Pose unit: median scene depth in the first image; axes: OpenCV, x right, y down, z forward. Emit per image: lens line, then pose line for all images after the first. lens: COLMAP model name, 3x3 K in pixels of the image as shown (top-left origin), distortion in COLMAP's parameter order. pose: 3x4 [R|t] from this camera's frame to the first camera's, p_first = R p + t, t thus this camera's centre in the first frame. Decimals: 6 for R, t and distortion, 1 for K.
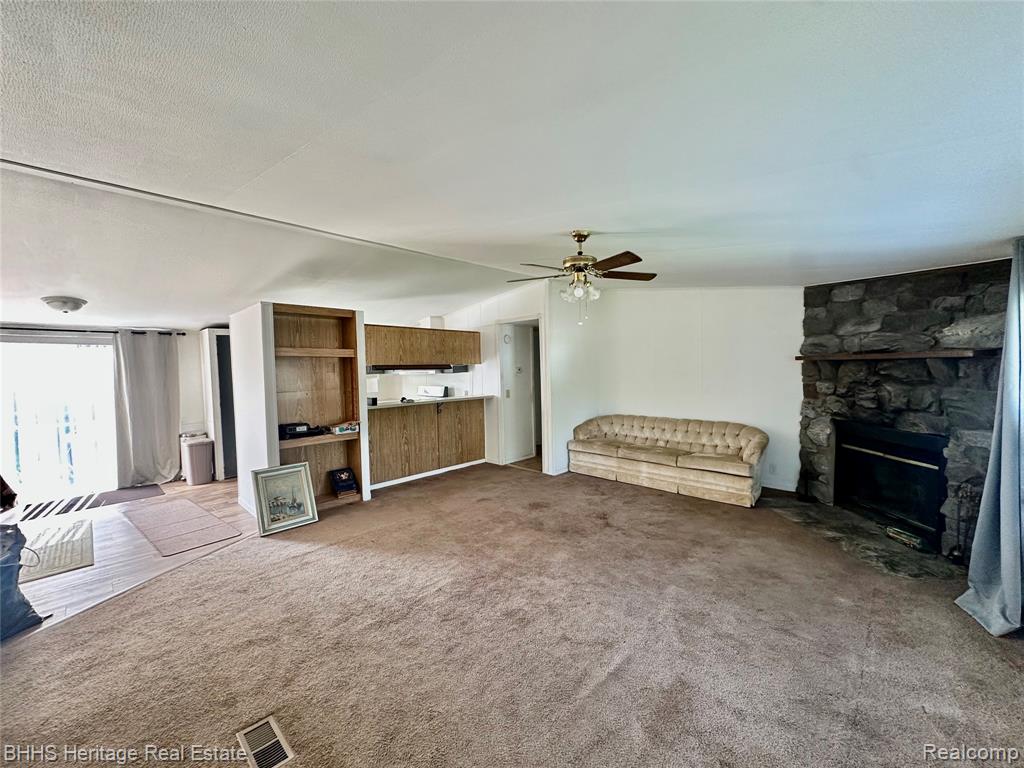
lens RADIAL K [[407.7, 0, 511.2], [0, 407.7, 385.2], [0, 0, 1]] dist [-0.001833, -0.000082]
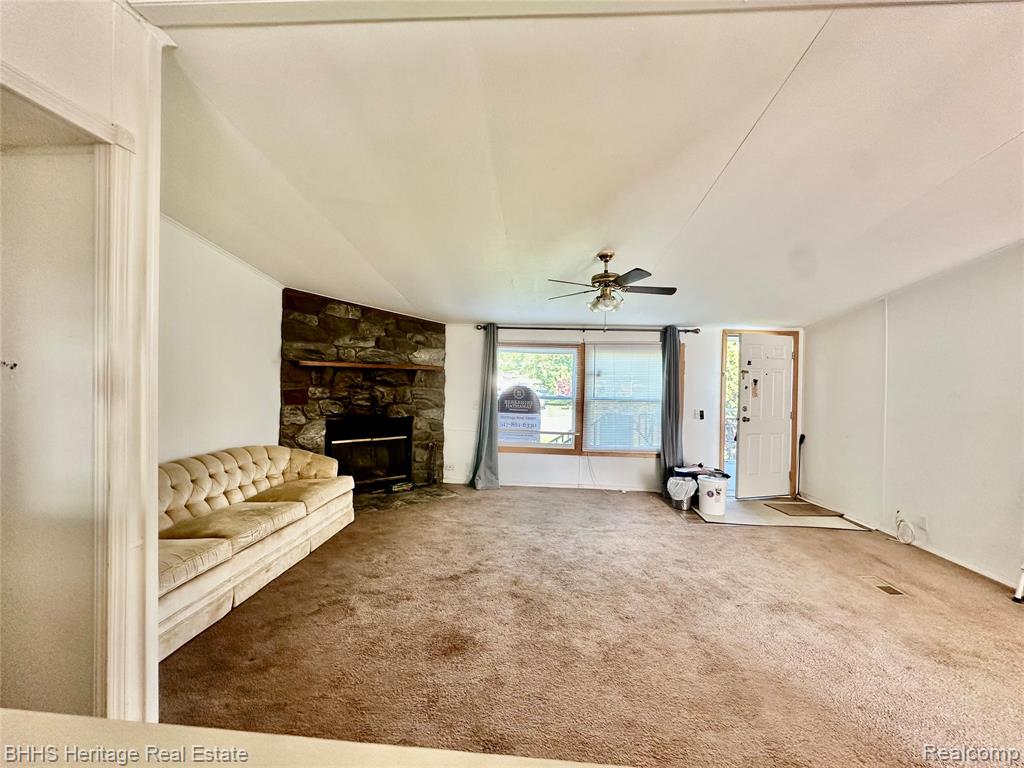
lens RADIAL K [[407.7, 0, 512.3], [0, 407.7, 382.8], [0, 0, 1]] dist [-0.001833, -0.000082]
pose [[-0.637495, 0.006611, 0.770426, -0.426471], [0.031751, 0.999339, 0.017698, -0.025571], [-0.769800, 0.035744, -0.637283, 1.494068]]
